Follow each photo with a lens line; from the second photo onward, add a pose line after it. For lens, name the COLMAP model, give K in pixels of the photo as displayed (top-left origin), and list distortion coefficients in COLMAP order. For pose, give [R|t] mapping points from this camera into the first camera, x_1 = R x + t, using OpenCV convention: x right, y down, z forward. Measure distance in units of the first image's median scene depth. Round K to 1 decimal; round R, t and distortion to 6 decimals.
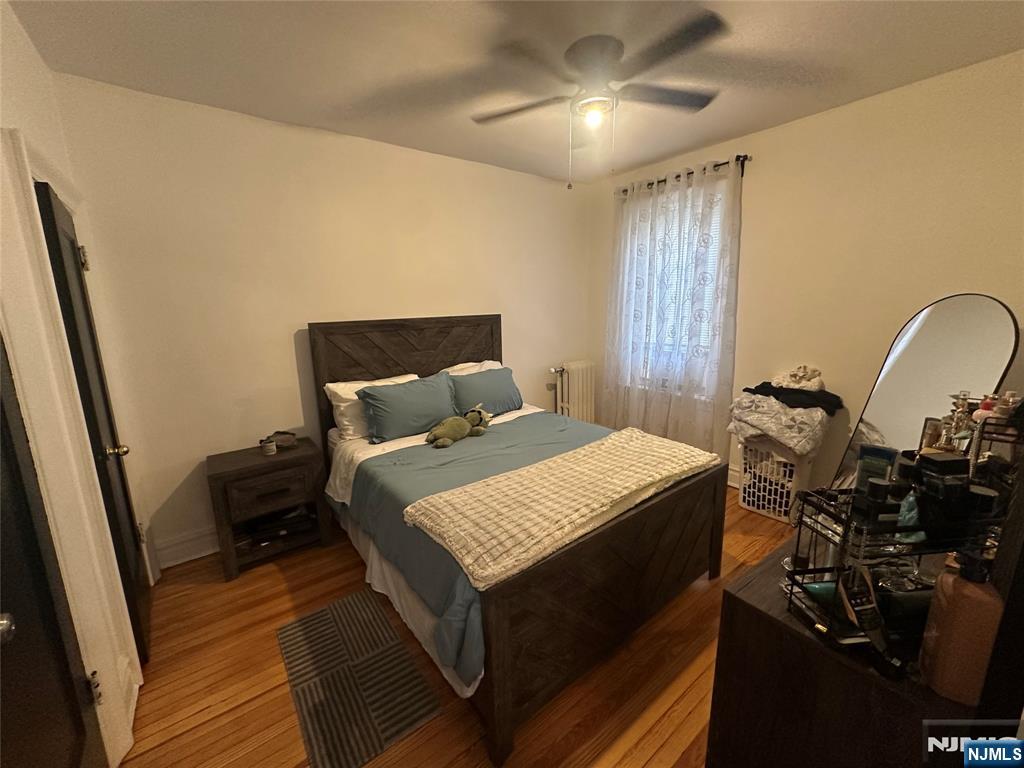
lens RADIAL K [[406.6, 0, 512.6], [0, 406.6, 382.8], [0, 0, 1]] dist [-0.003325, -0.000445]
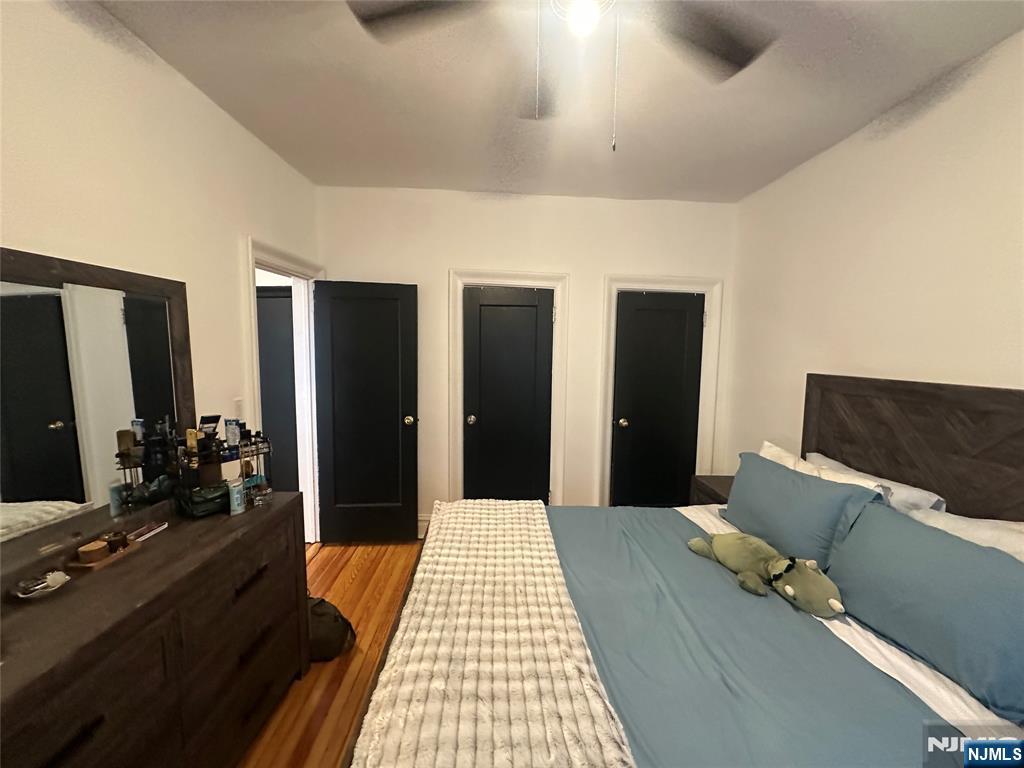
lens RADIAL K [[406.6, 0, 514.3], [0, 406.6, 385.1], [0, 0, 1]] dist [-0.003325, -0.000445]
pose [[-0.567404, 0.086378, -0.818896, 0.481449], [-0.168069, 0.961399, 0.217862, -0.185022], [0.806105, 0.261247, -0.530985, 0.870381]]
